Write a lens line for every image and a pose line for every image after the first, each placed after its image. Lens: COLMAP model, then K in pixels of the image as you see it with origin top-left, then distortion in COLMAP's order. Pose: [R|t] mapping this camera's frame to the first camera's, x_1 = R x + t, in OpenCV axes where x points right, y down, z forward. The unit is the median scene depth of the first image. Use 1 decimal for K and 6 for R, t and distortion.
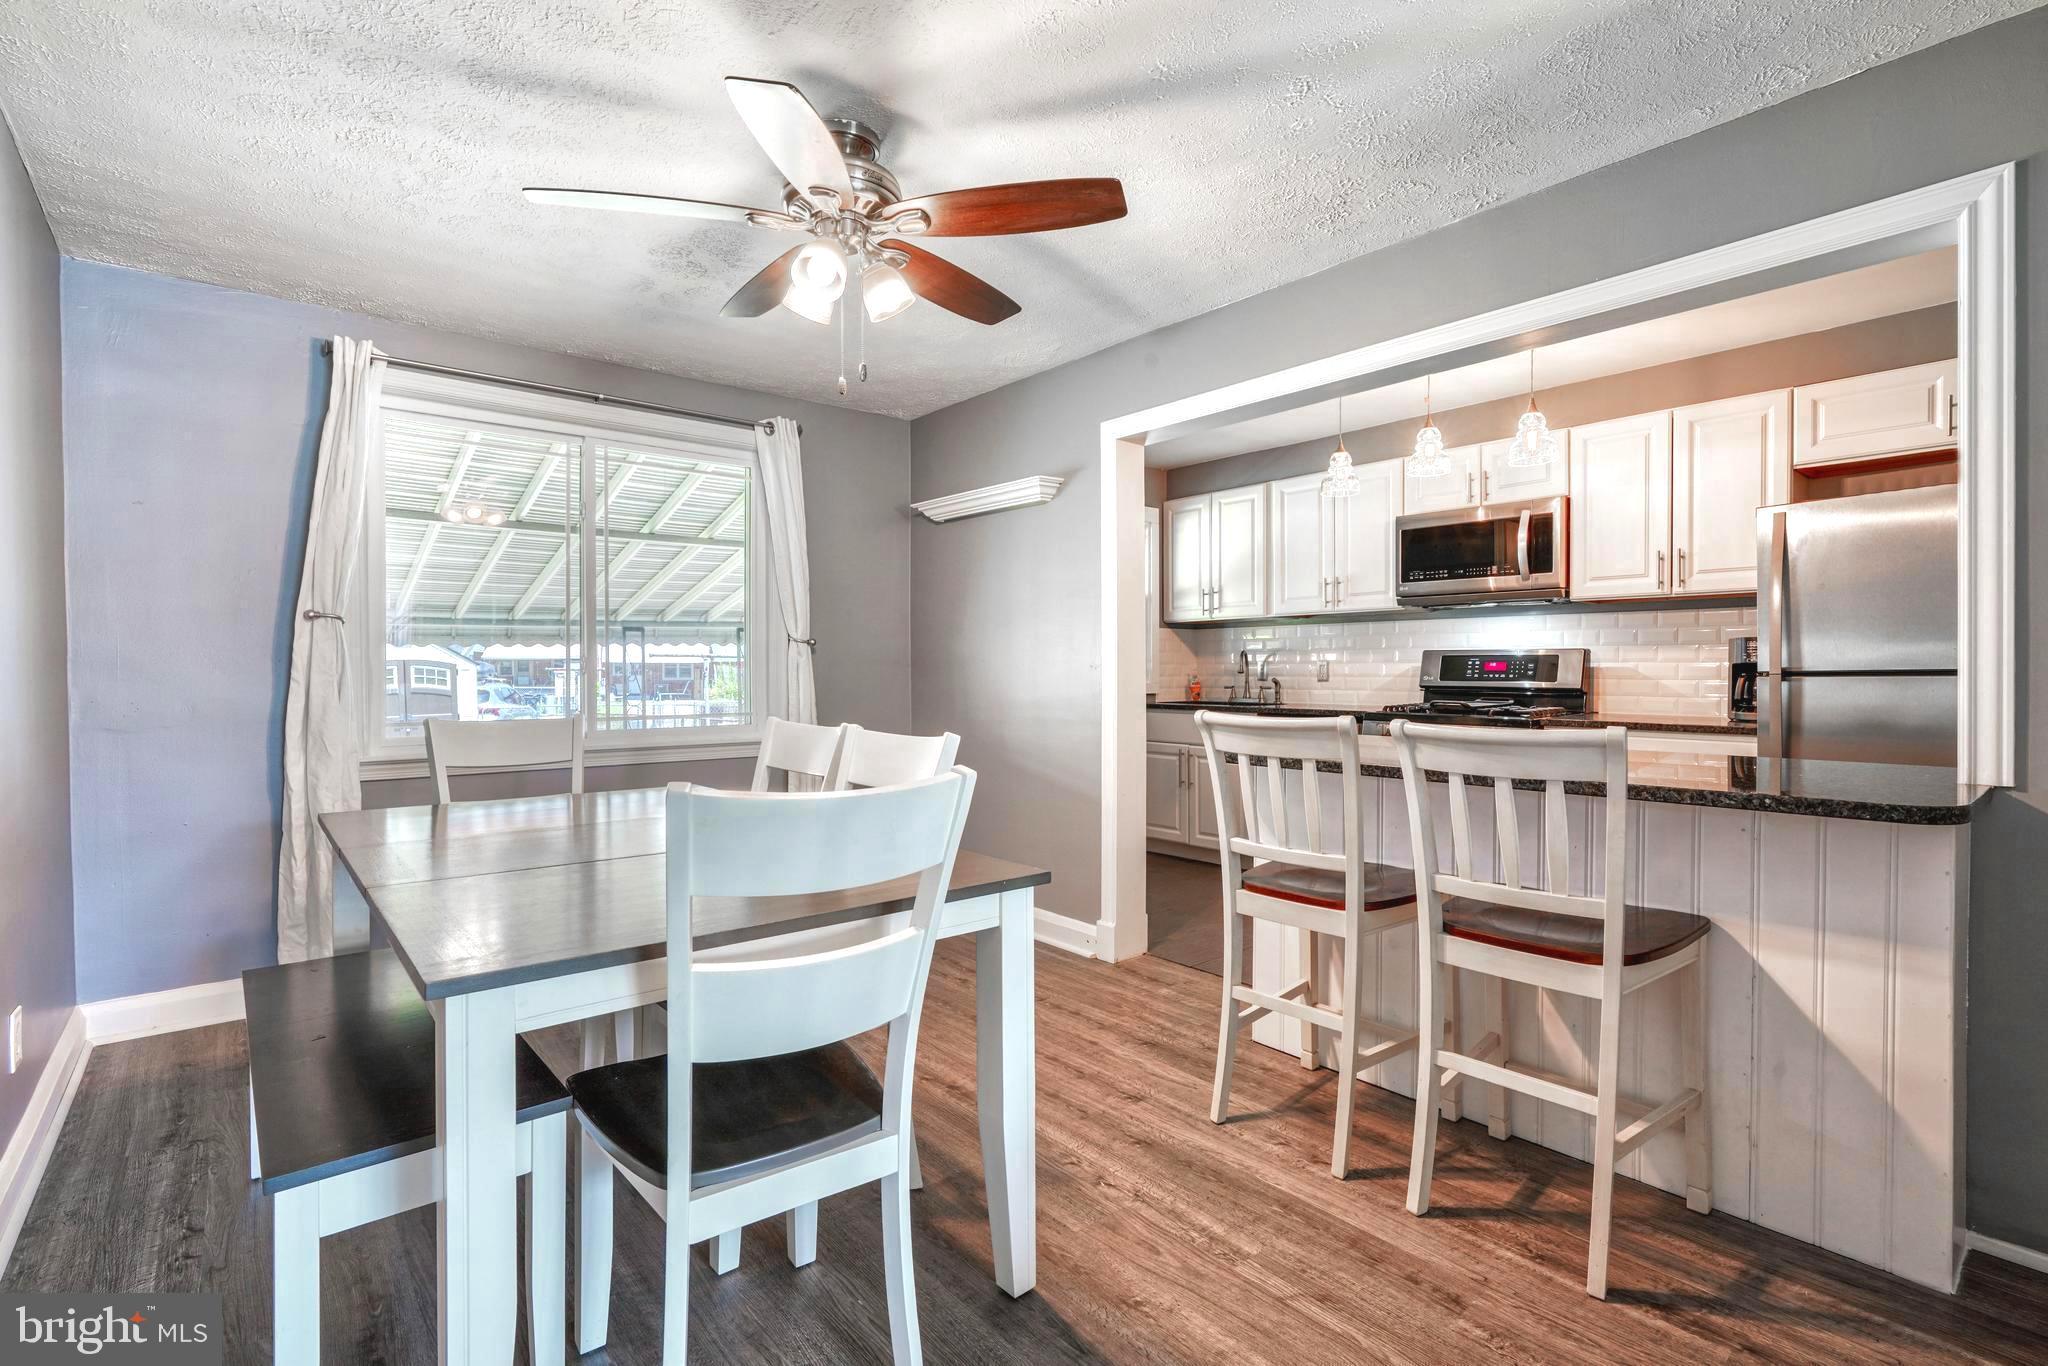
lens RADIAL K [[935.4, 0, 1015.1], [0, 935.4, 684.6], [0, 0, 1]] dist [-0.010390, 0.004206]
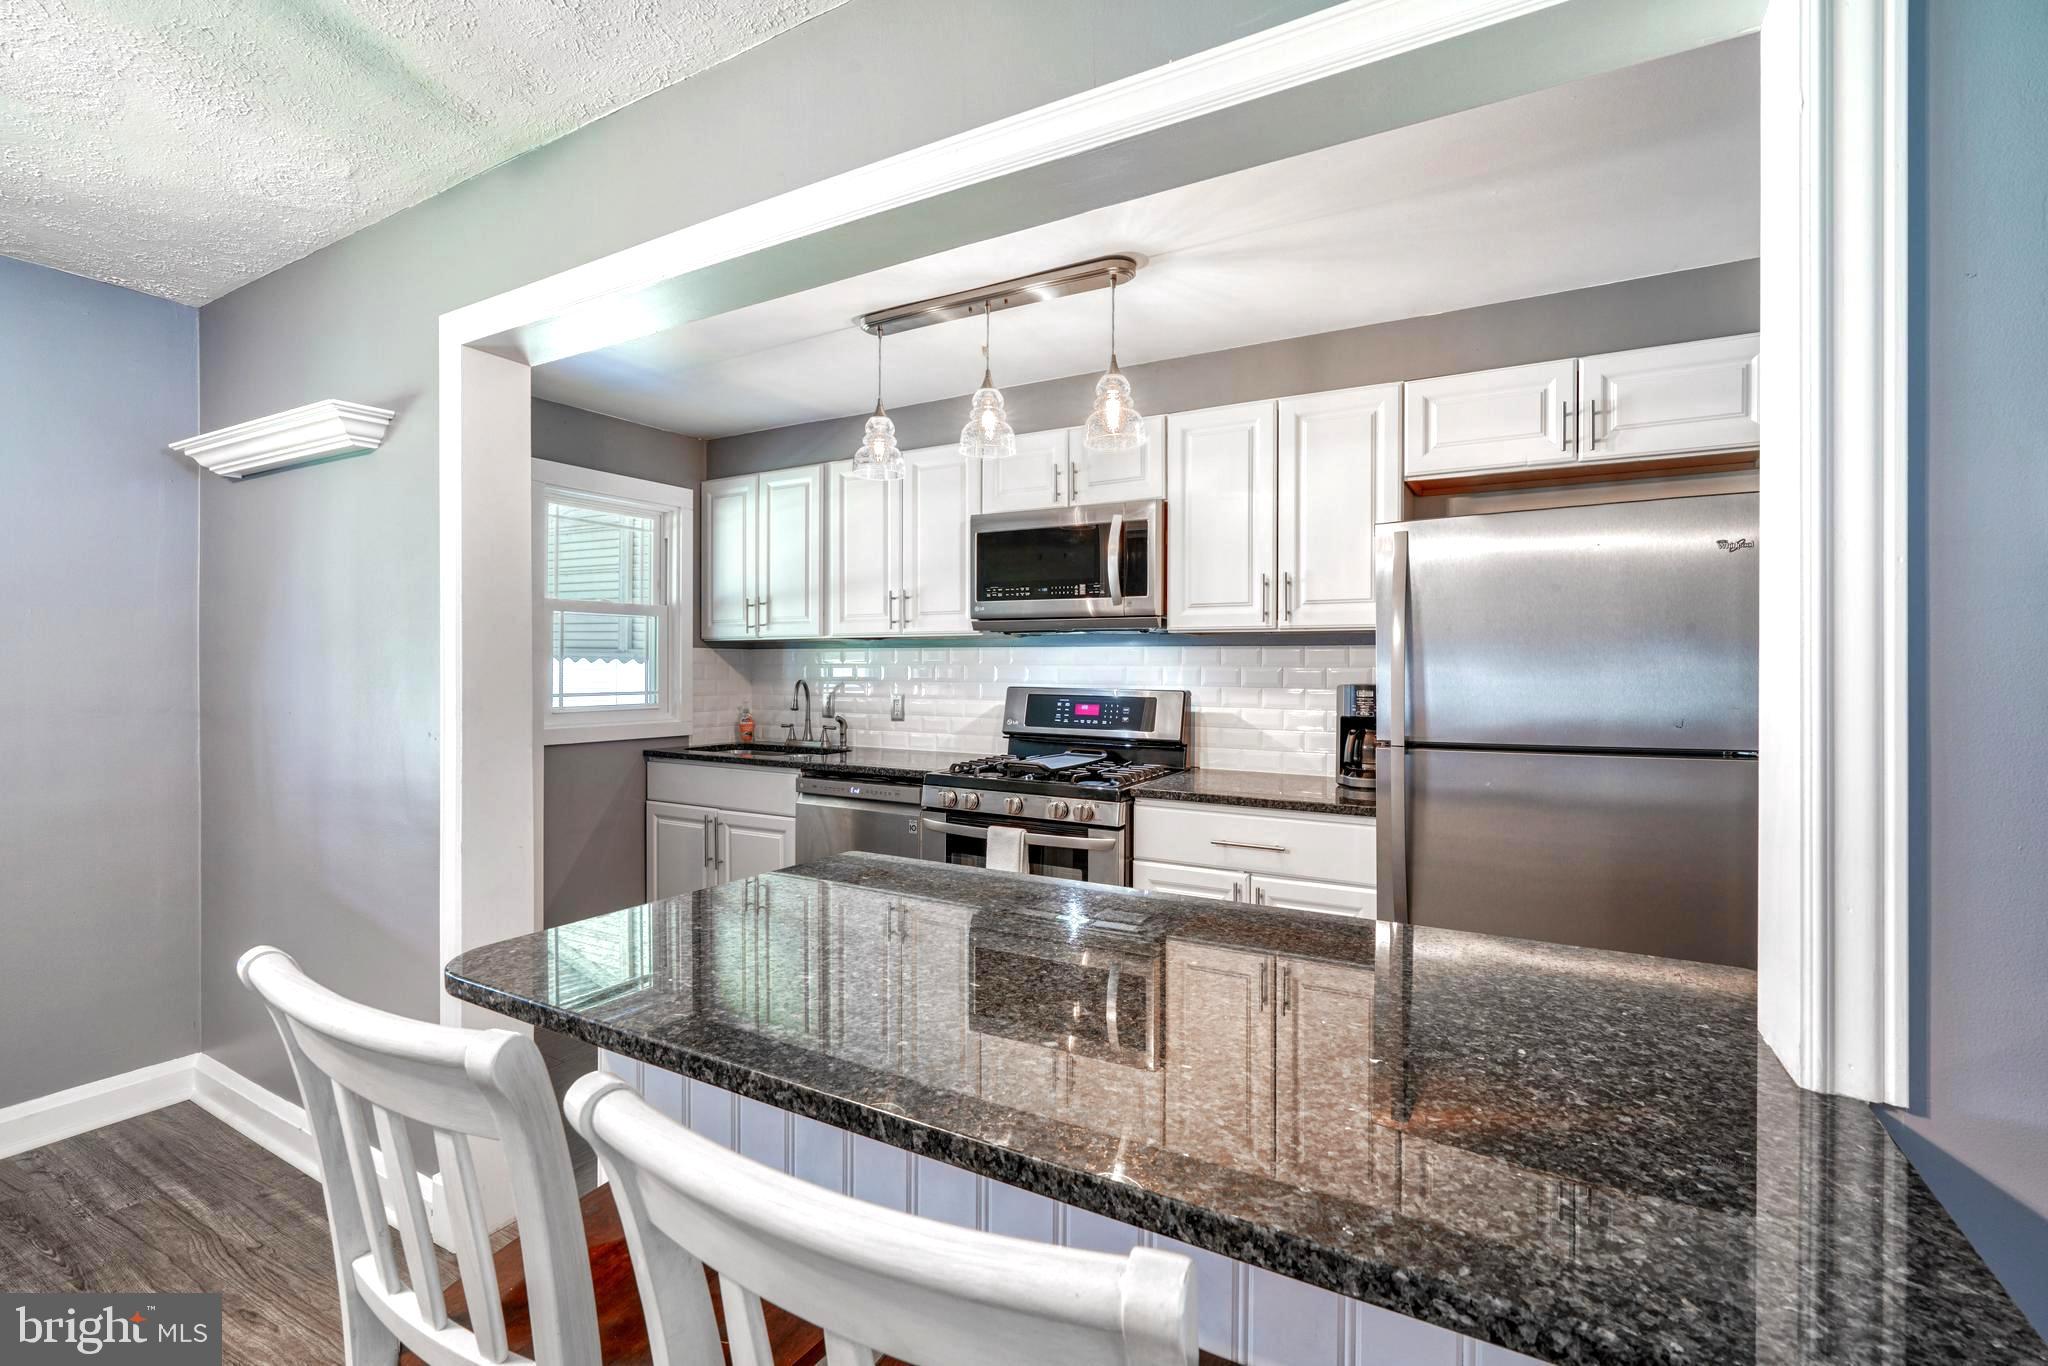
lens RADIAL K [[935.4, 0, 1008.4], [0, 935.4, 671.3], [0, 0, 1]] dist [-0.010390, 0.004206]
pose [[0.941687, 0.005017, 0.336452, 0.190222], [-0.000854, 0.999921, -0.012520, -0.044140], [-0.336488, 0.011503, 0.941617, 0.281846]]
